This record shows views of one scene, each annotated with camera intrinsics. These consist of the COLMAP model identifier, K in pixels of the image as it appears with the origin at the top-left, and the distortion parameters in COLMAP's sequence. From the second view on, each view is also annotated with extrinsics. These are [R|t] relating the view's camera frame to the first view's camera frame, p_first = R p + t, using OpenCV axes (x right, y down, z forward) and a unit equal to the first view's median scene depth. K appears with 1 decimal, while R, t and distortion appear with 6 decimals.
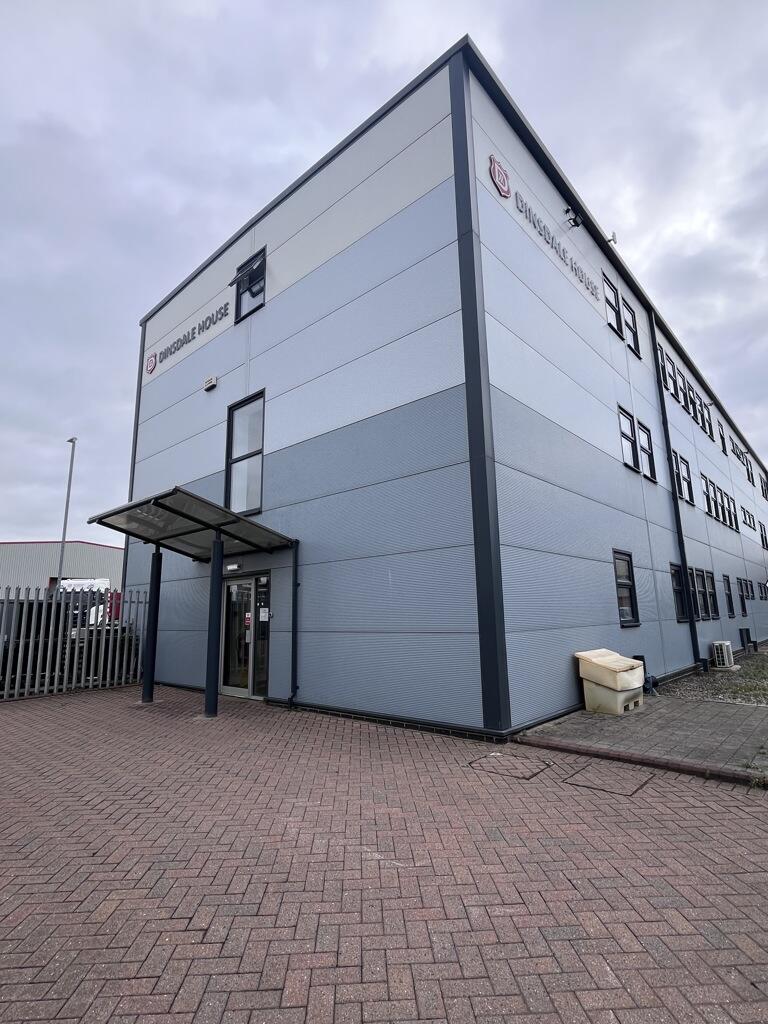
lens RADIAL K [[521.1, 0, 387.9], [0, 521.1, 508.7], [0, 0, 1]] dist [-0.001771, 0.000073]
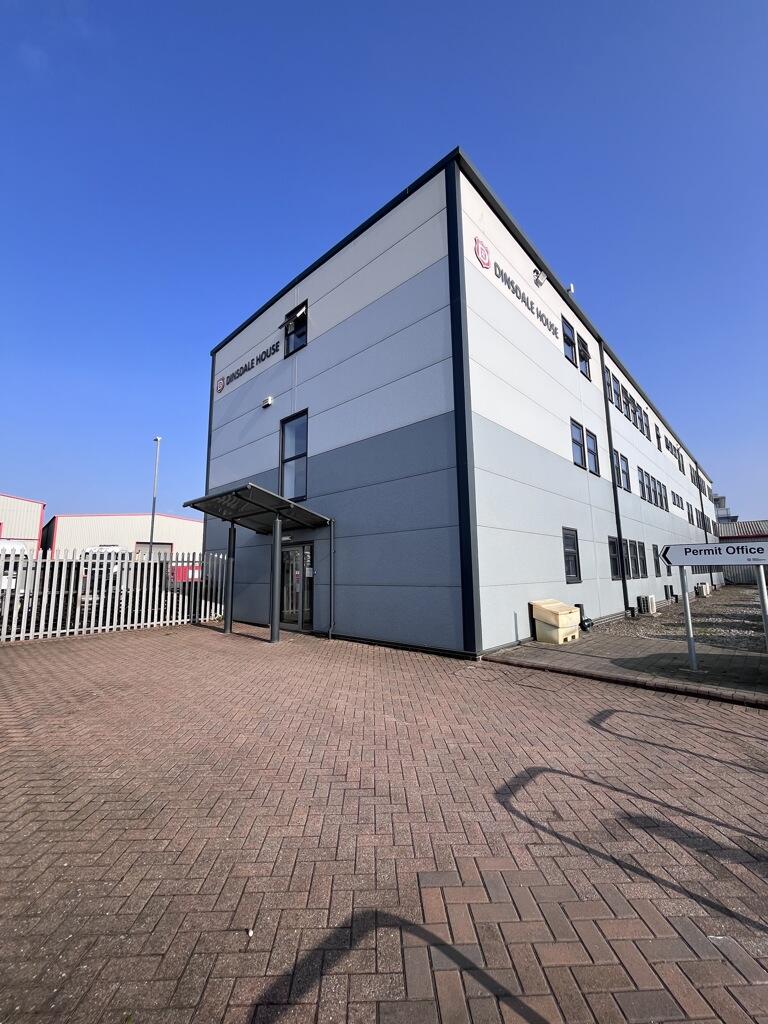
lens RADIAL K [[414.7, 0, 384.5], [0, 414.7, 509.1], [0, 0, 1]] dist [-0.002419, -0.000590]
pose [[0.999660, 0.003790, -0.025790, -0.006949], [-0.002475, 0.998706, 0.050802, -0.022929], [0.025949, -0.050721, 0.998376, -0.095557]]
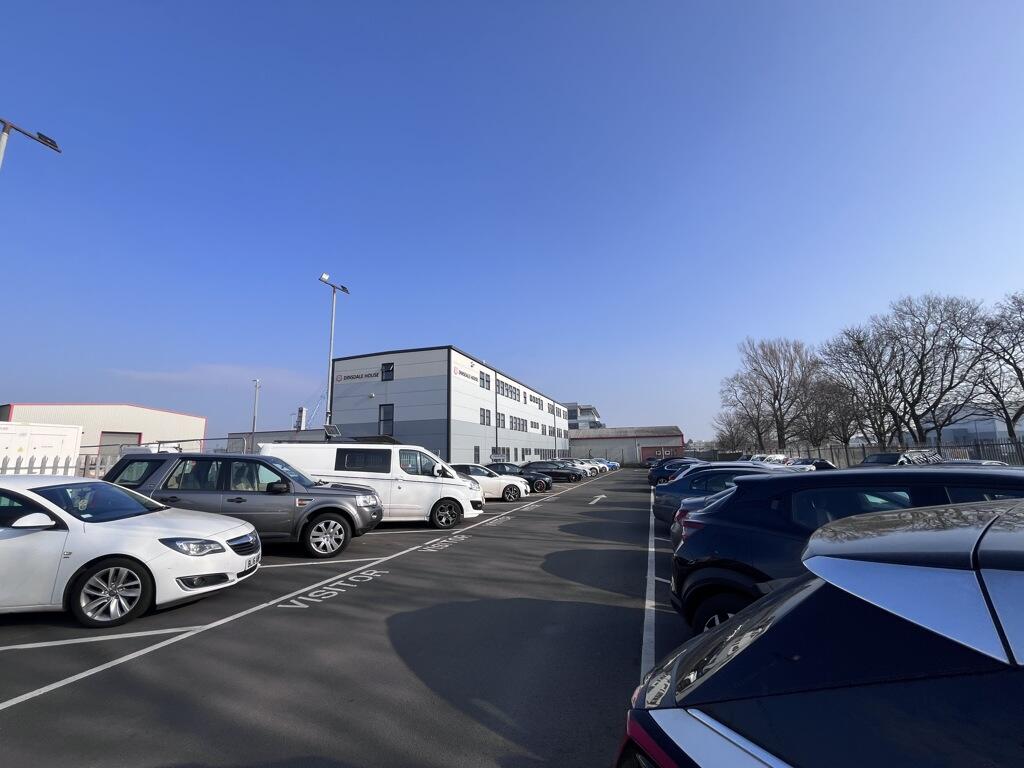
lens RADIAL K [[414.7, 0, 506.7], [0, 414.7, 382.3], [0, 0, 1]] dist [-0.002419, -0.000590]
pose [[0.922906, 0.070402, 0.378533, -0.670208], [-0.077421, 0.996993, 0.003335, -0.485053], [-0.377160, -0.032384, 0.925582, -2.296127]]
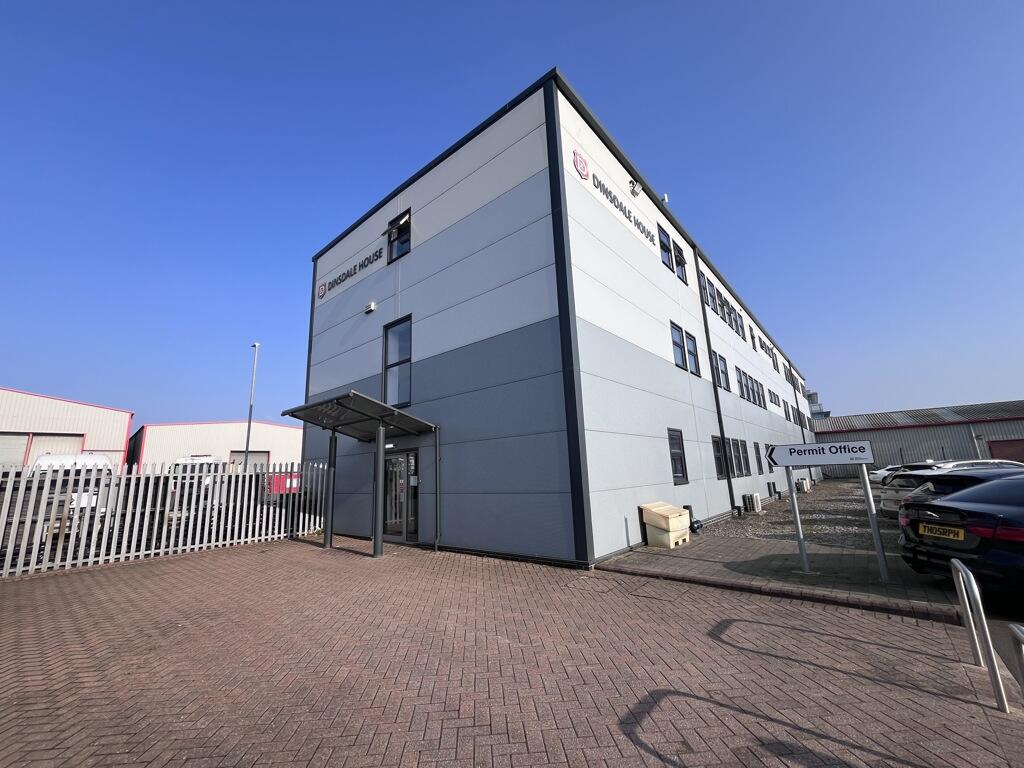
lens RADIAL K [[414.7, 0, 508.6], [0, 414.7, 384.3], [0, 0, 1]] dist [-0.002419, -0.000590]
pose [[0.999613, -0.014643, 0.023635, -0.012258], [0.014954, 0.999803, -0.013059, -0.029738], [-0.023439, 0.013407, 0.999635, -0.086274]]
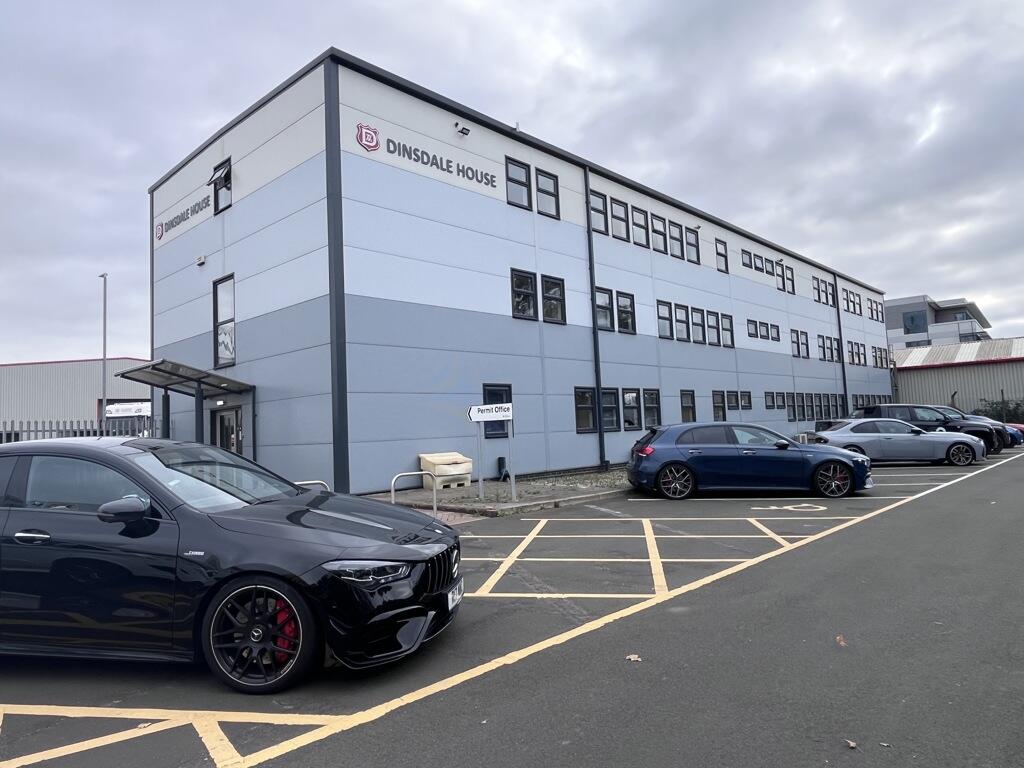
lens RADIAL K [[663.2, 0, 504.4], [0, 663.2, 377.2], [0, 0, 1]] dist [0.001556, -0.003260]
pose [[0.999363, -0.026615, -0.023789, 0.524289], [0.029303, 0.992237, 0.120862, -0.153976], [0.020387, -0.121482, 0.992384, -0.770379]]
